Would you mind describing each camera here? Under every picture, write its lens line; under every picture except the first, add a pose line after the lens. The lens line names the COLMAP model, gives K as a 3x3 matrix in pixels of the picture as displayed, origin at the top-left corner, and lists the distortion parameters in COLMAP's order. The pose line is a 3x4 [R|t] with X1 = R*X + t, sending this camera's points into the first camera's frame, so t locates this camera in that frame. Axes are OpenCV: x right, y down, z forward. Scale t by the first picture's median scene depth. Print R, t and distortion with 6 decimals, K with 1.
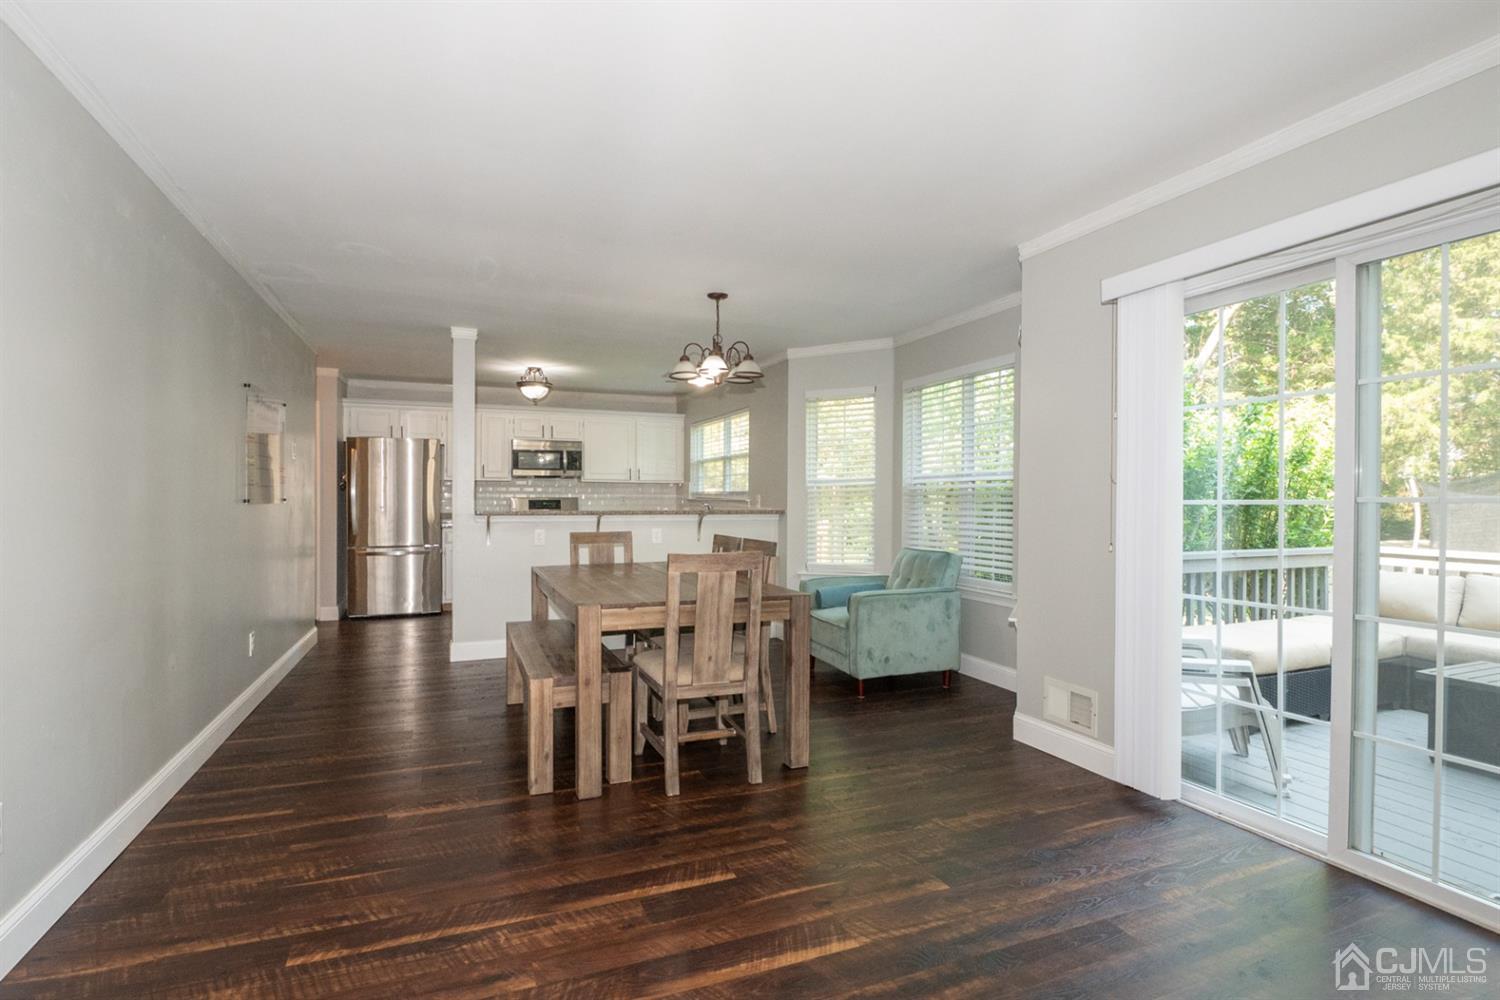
lens RADIAL K [[742.1, 0, 745.6], [0, 742.1, 499.7], [0, 0, 1]] dist [-0.000652, -0.010339]
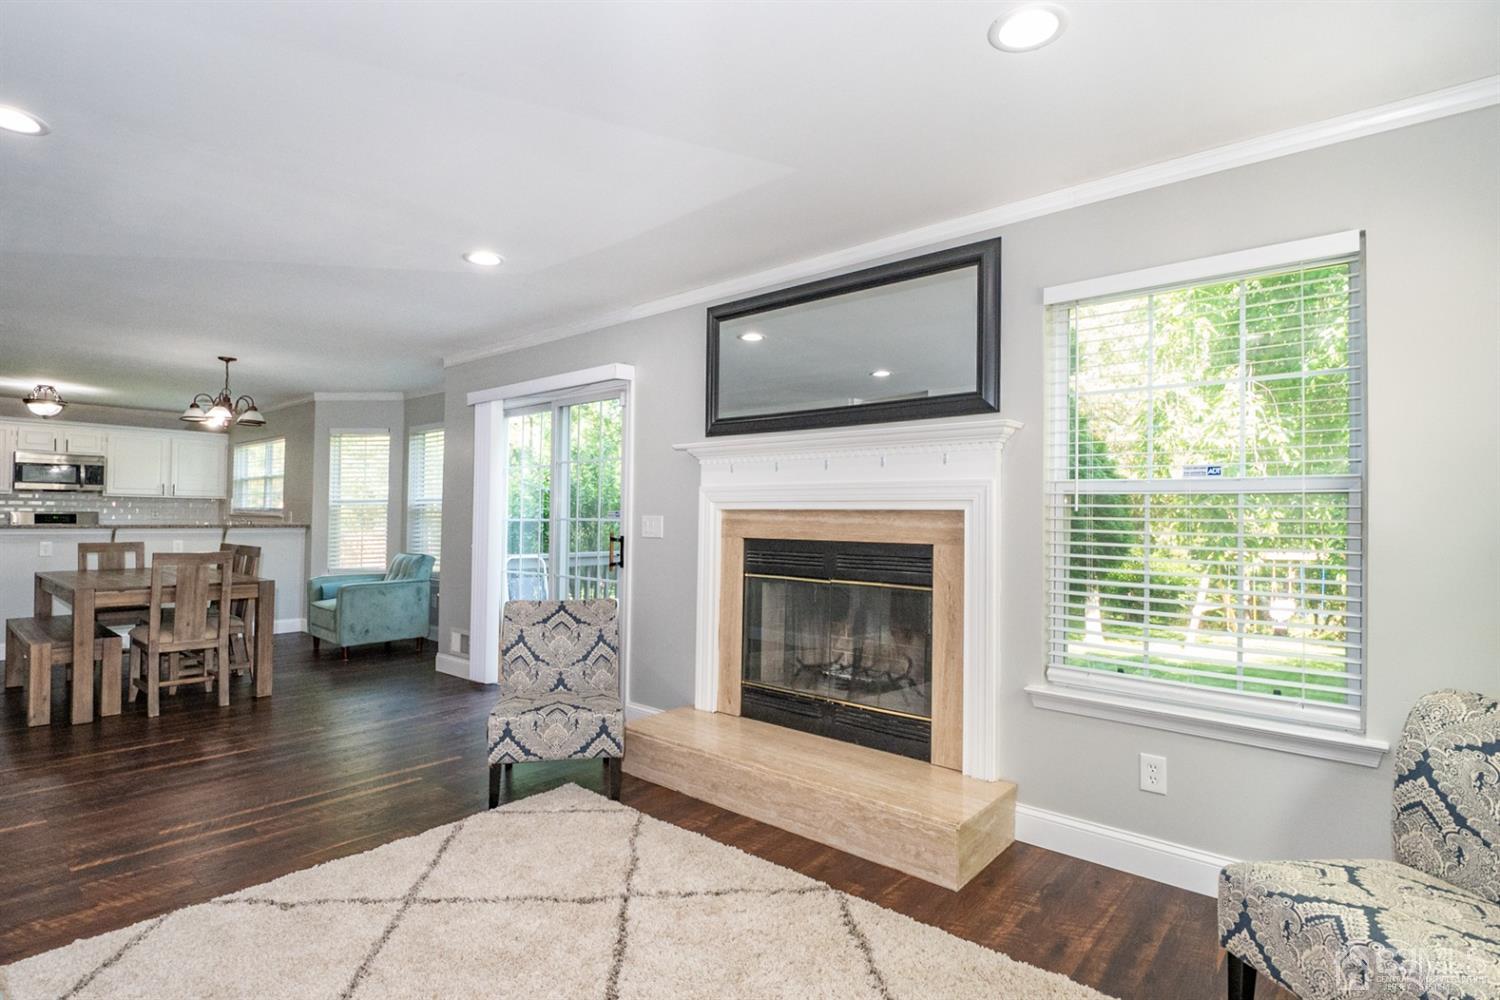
lens RADIAL K [[742.1, 0, 745.6], [0, 742.1, 499.7], [0, 0, 1]] dist [-0.000652, -0.010339]
pose [[0.886074, 0.016846, 0.463237, 0.135541], [-0.007415, 0.999727, -0.022173, -0.005541], [-0.463484, 0.016212, 0.885957, -0.448765]]
